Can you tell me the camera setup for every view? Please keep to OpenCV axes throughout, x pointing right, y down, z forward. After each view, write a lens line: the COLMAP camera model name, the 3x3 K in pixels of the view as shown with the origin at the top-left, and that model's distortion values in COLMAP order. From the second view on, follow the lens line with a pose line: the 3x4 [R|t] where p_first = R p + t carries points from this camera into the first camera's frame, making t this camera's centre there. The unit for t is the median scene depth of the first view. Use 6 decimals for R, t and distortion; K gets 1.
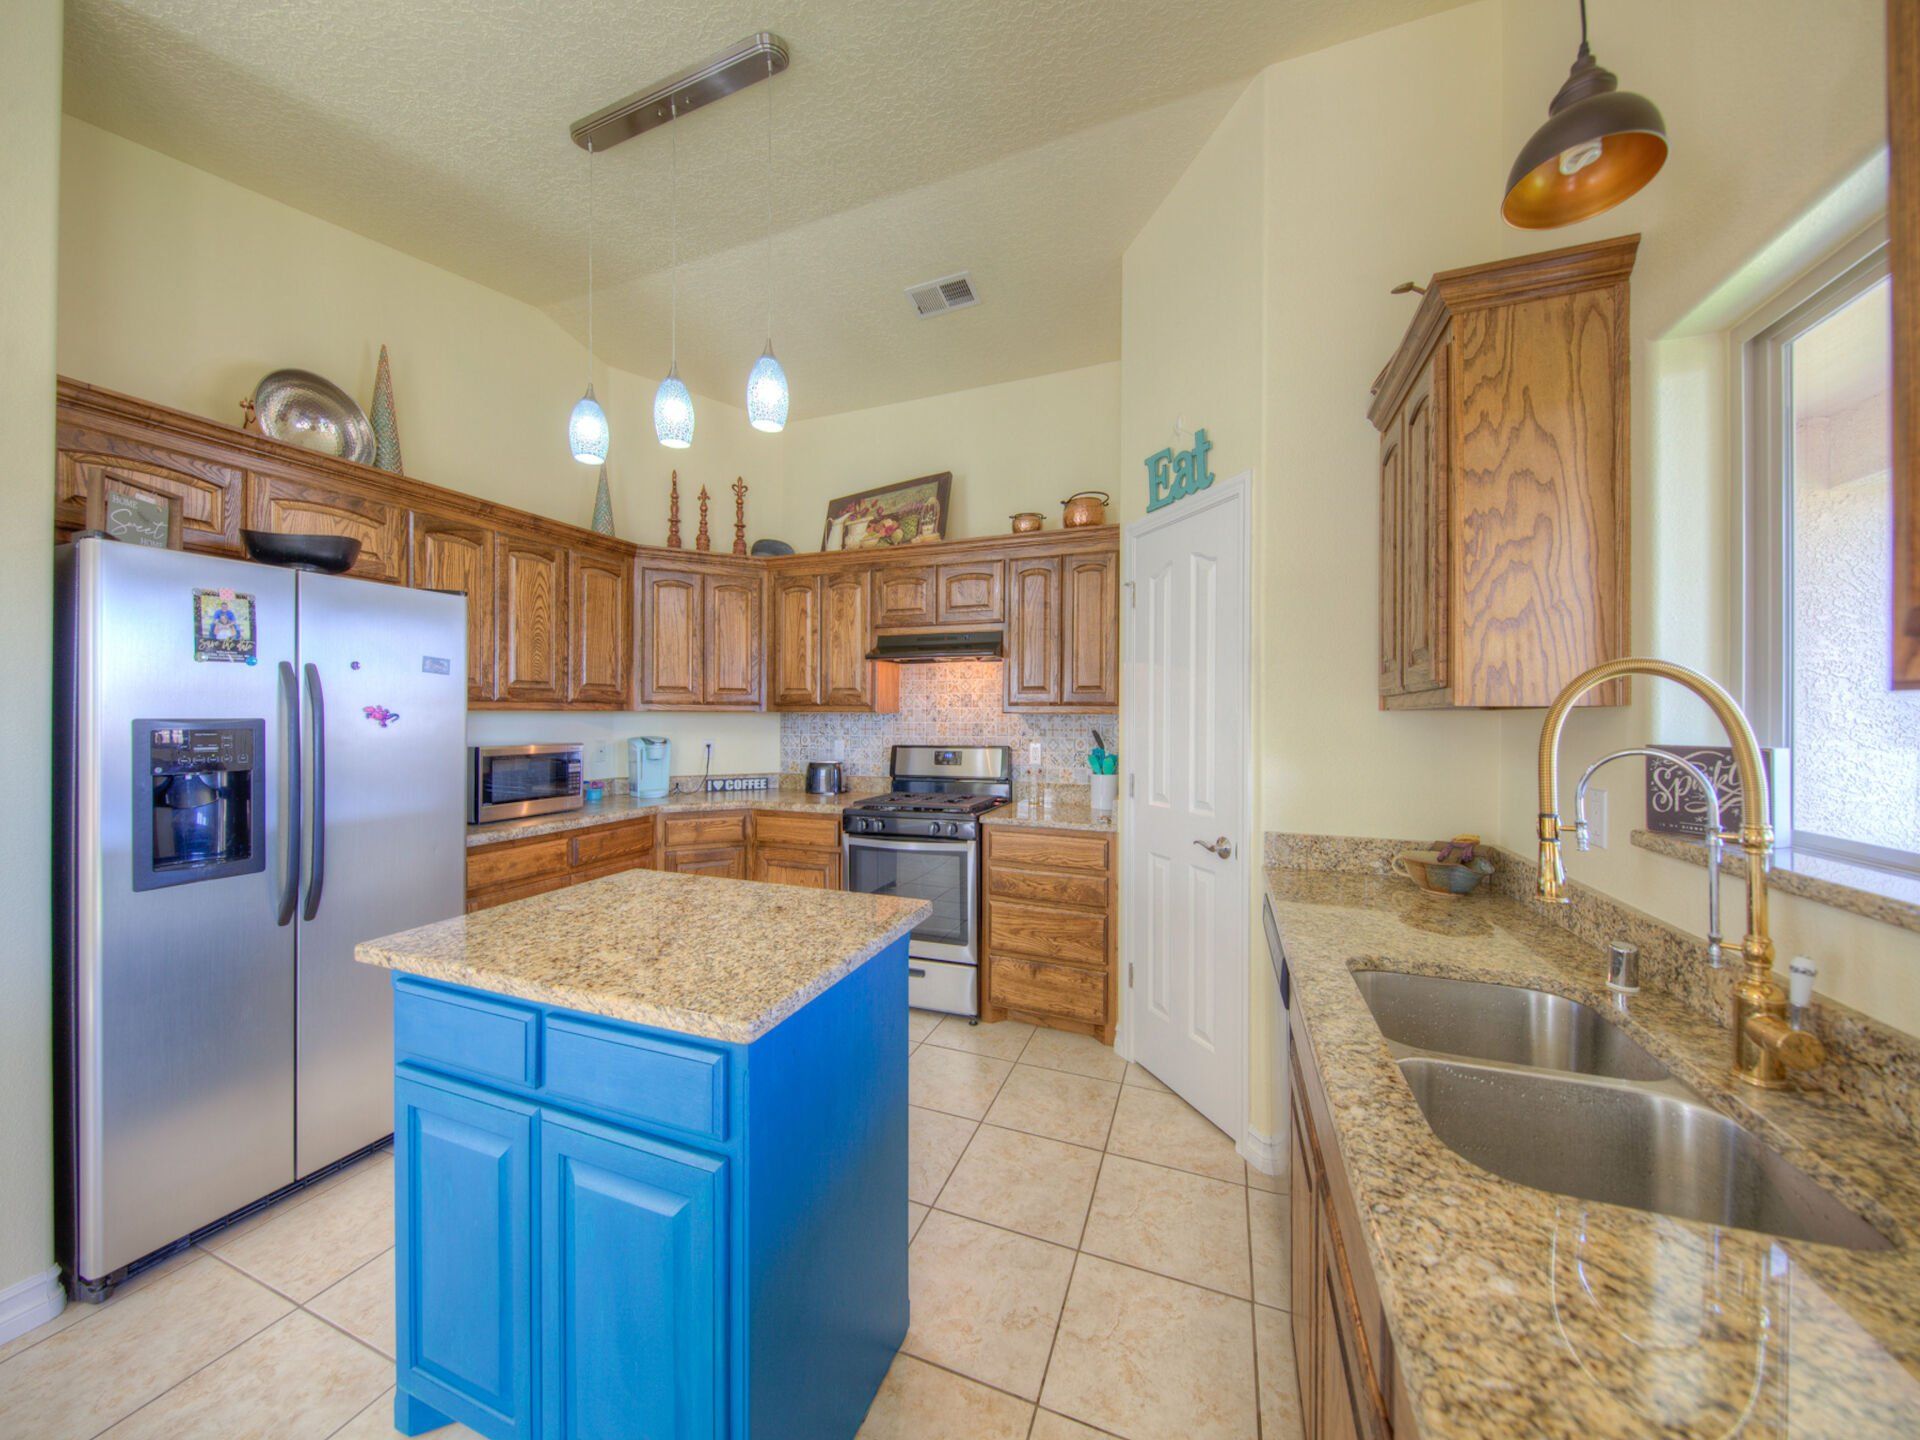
lens RADIAL K [[661.3, 0, 967.2], [0, 661.3, 715.8], [0, 0, 1]] dist [0.001847, -0.000471]
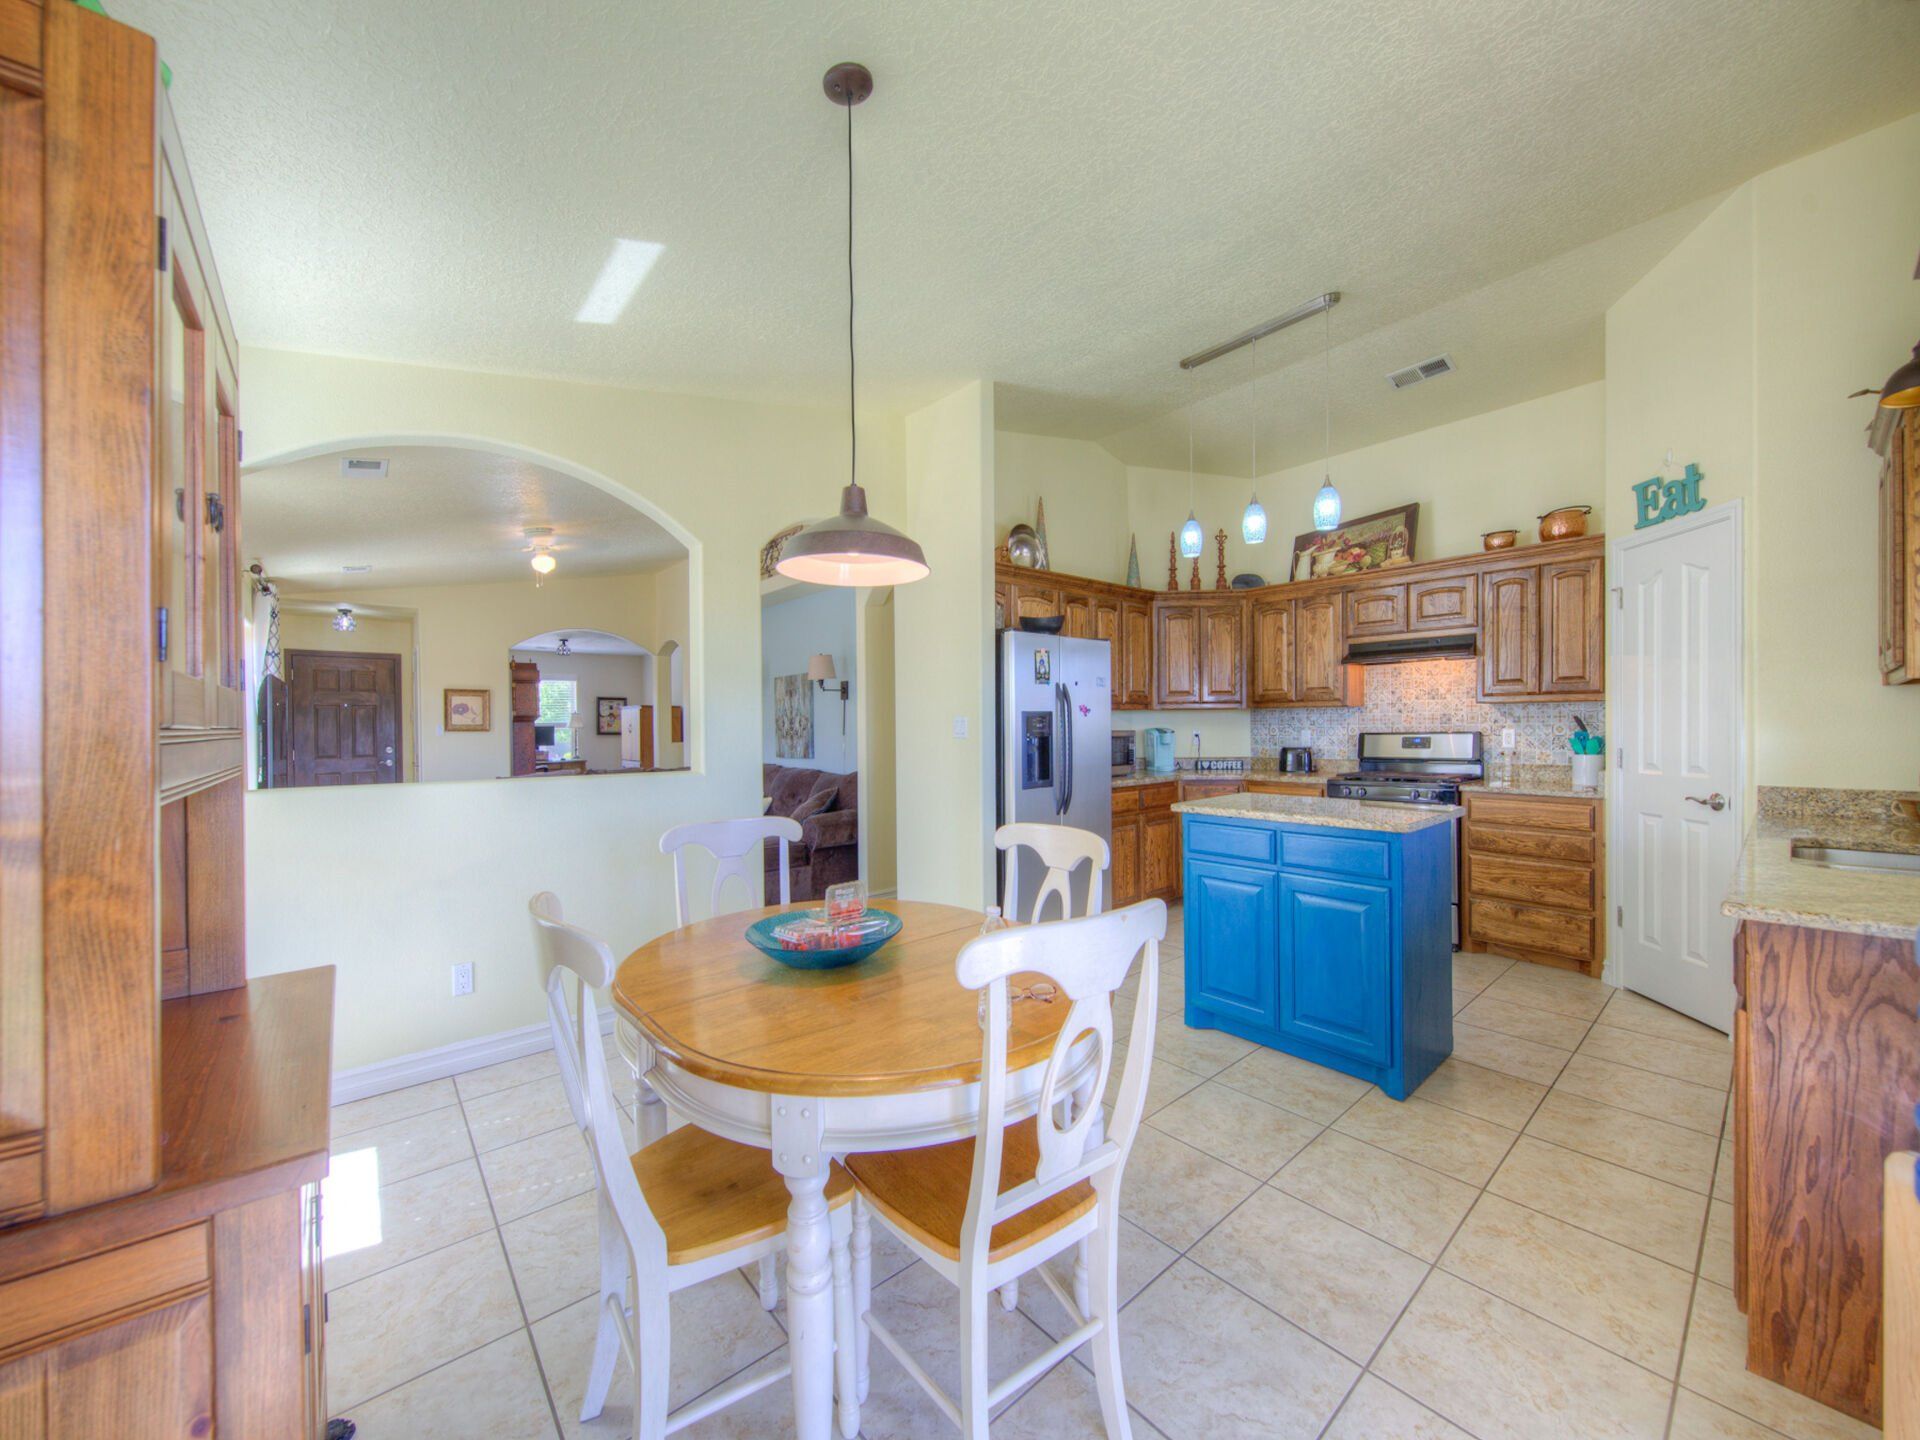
lens RADIAL K [[719.1, 0, 957.3], [0, 719.1, 732.9], [0, 0, 1]] dist [0.005945, -0.003801]
pose [[0.877250, -0.008348, -0.479961, -0.158295], [0.013892, 0.999871, 0.008000, 0.028994], [0.479833, -0.013686, 0.877253, -0.644777]]
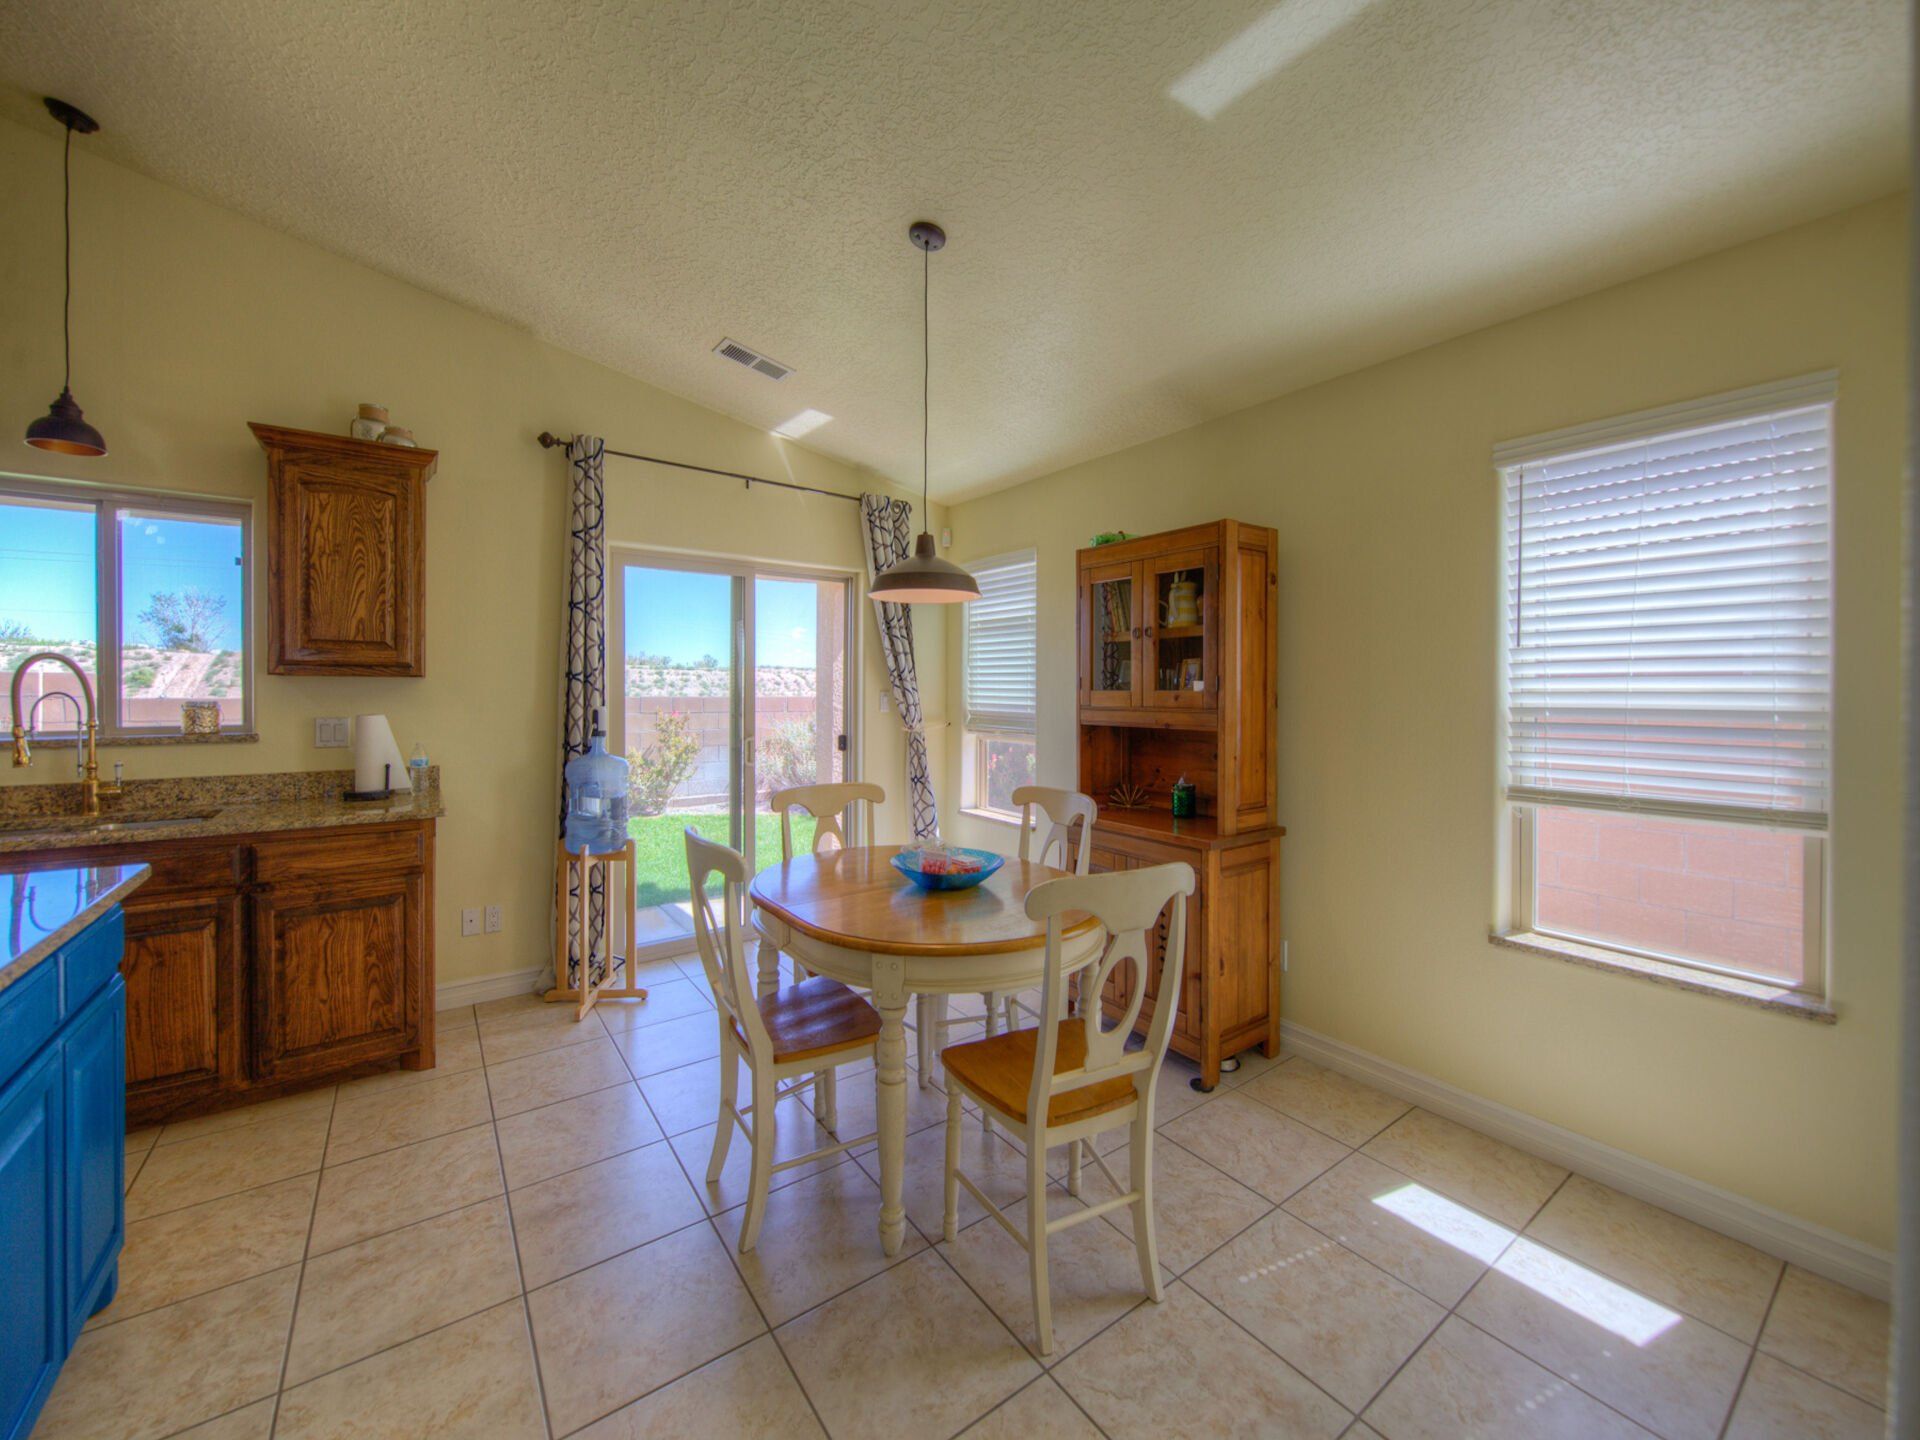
lens RADIAL K [[740.9, 0, 953.9], [0, 740.9, 694.0], [0, 0, 1]] dist [0.003676, -0.003261]
pose [[-0.842005, -0.014520, 0.539274, -0.951191], [-0.011273, 0.999893, 0.009321, -0.001852], [-0.539351, 0.001769, -0.842079, 0.457587]]
